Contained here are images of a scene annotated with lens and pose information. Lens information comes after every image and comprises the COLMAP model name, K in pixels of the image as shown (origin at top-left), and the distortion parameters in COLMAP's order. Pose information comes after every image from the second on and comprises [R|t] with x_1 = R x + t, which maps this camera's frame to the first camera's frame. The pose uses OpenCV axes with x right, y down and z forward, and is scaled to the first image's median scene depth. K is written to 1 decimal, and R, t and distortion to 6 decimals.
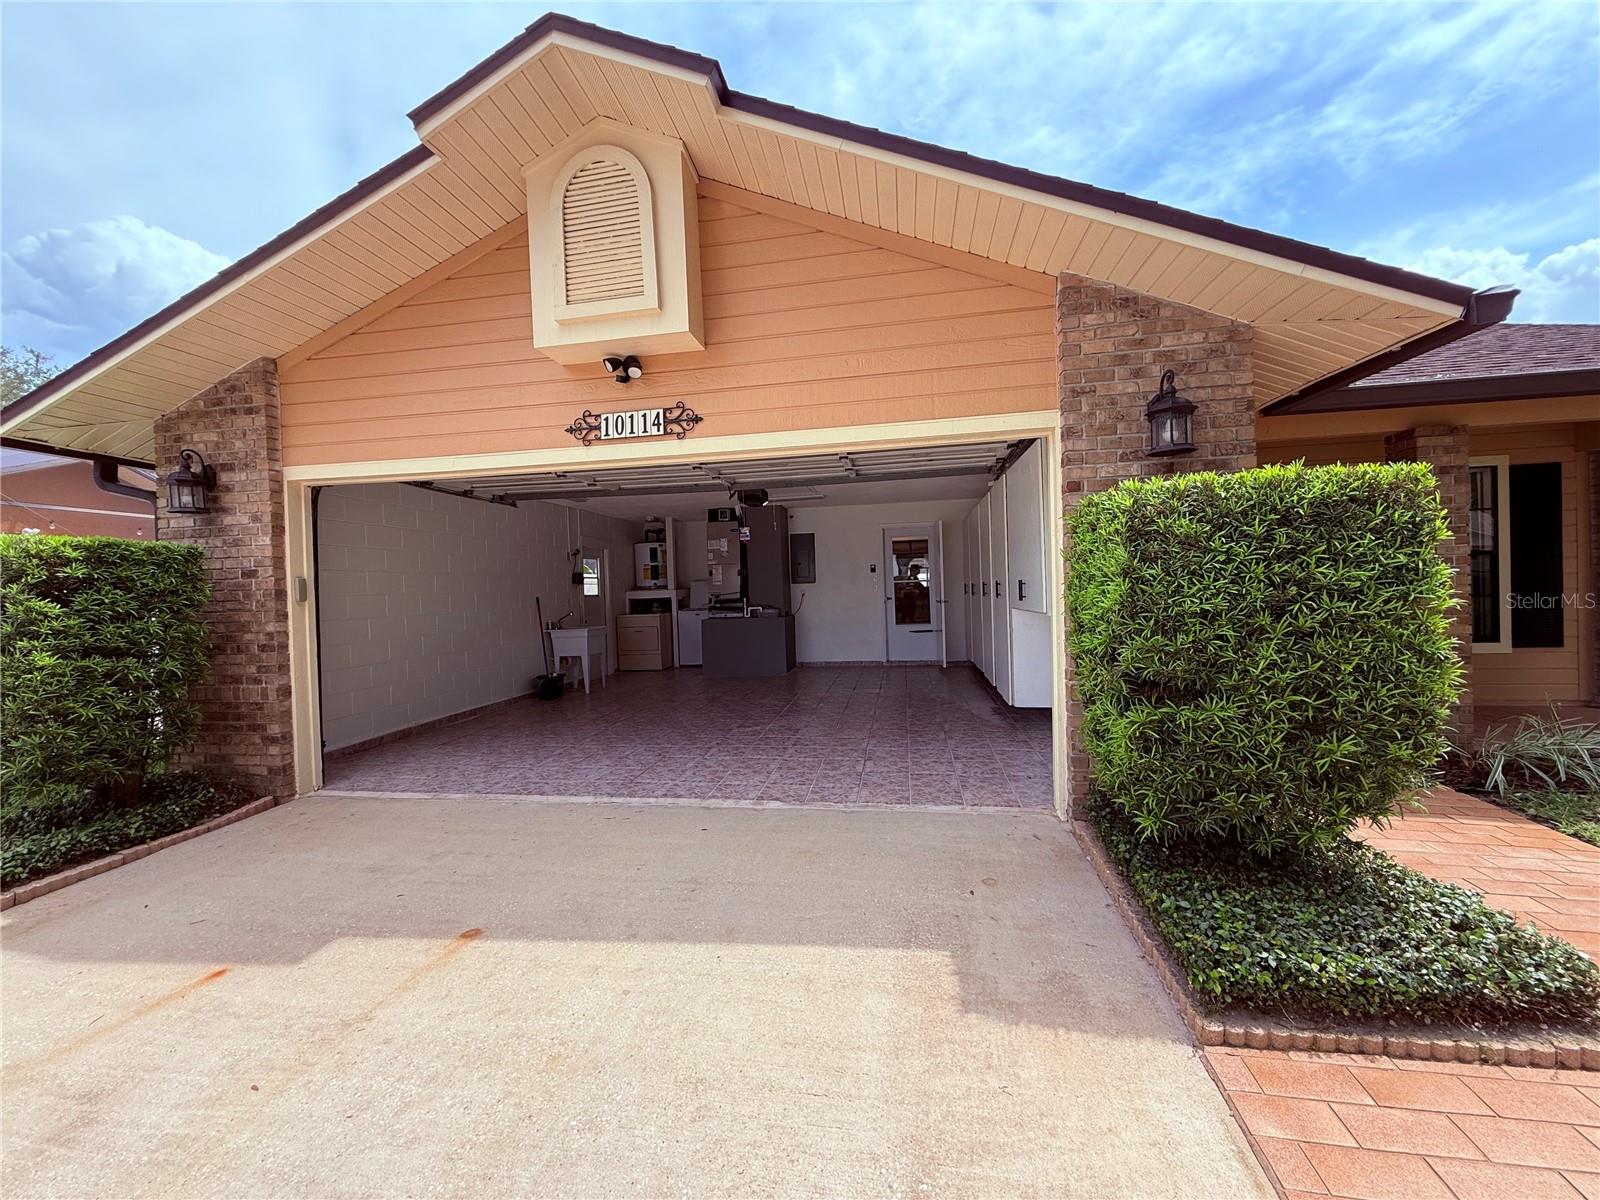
lens RADIAL K [[641.8, 0, 793.1], [0, 641.8, 608.7], [0, 0, 1]] dist [0.002353, 0.000050]
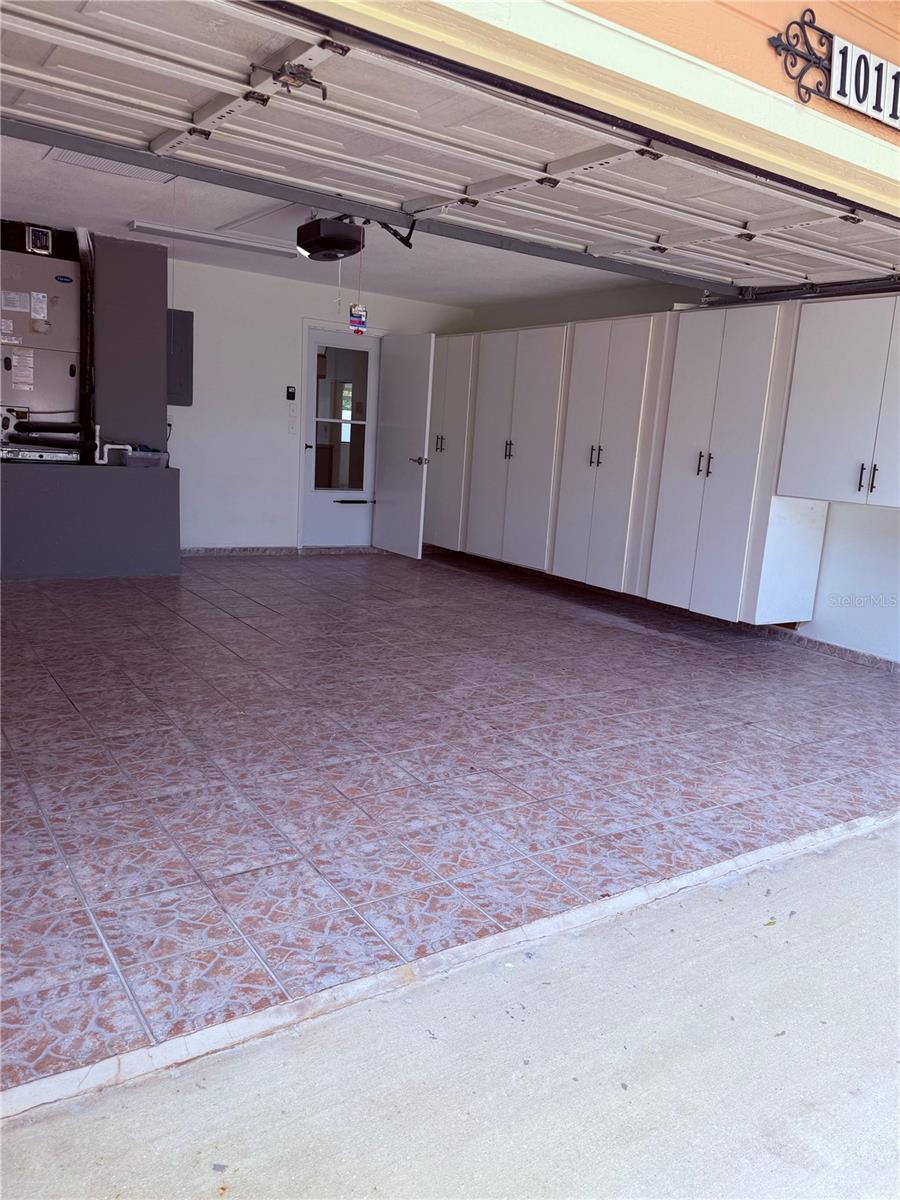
lens RADIAL K [[890.5, 0, 450.9], [0, 890.5, 593.6], [0, 0, 1]] dist [0.014912, -0.004457]
pose [[0.710690, -0.037946, 0.702482, -0.817280], [-0.076246, 0.988508, 0.130534, 0.004125], [-0.699362, -0.146331, 0.699629, 0.636510]]
